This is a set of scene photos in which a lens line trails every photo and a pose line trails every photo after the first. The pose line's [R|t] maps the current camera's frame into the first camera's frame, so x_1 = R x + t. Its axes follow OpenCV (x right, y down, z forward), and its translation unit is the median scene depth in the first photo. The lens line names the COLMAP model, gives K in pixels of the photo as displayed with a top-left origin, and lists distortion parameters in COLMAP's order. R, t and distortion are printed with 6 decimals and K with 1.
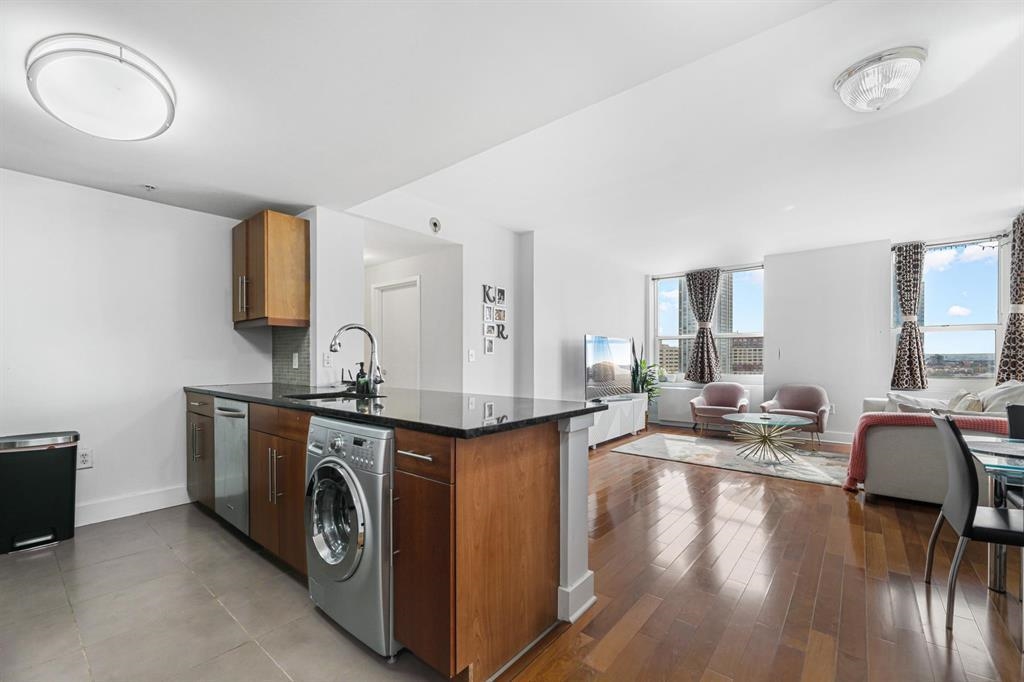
lens RADIAL K [[423.8, 0, 510.5], [0, 423.8, 354.8], [0, 0, 1]] dist [0.000307, -0.000822]
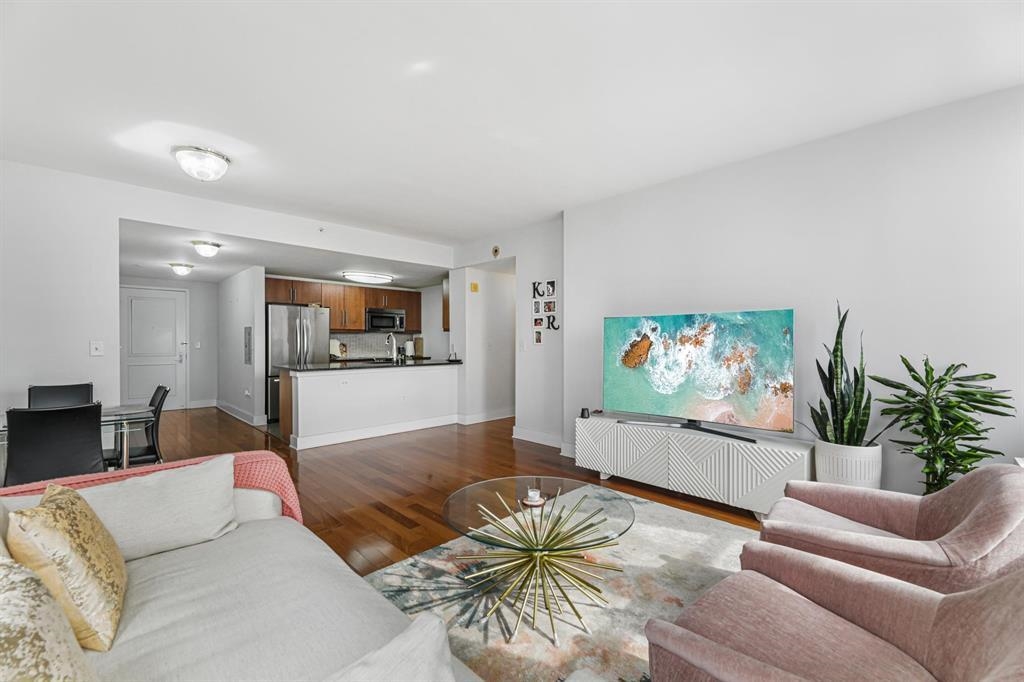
lens RADIAL K [[418.5, 0, 511.0], [0, 418.5, 345.1], [0, 0, 1]] dist [0.000210, -0.000124]
pose [[-0.102769, 0.006207, -0.994686, 1.040628], [0.006263, 0.999965, 0.005593, -0.006990], [0.994686, -0.005655, -0.102804, 1.053396]]
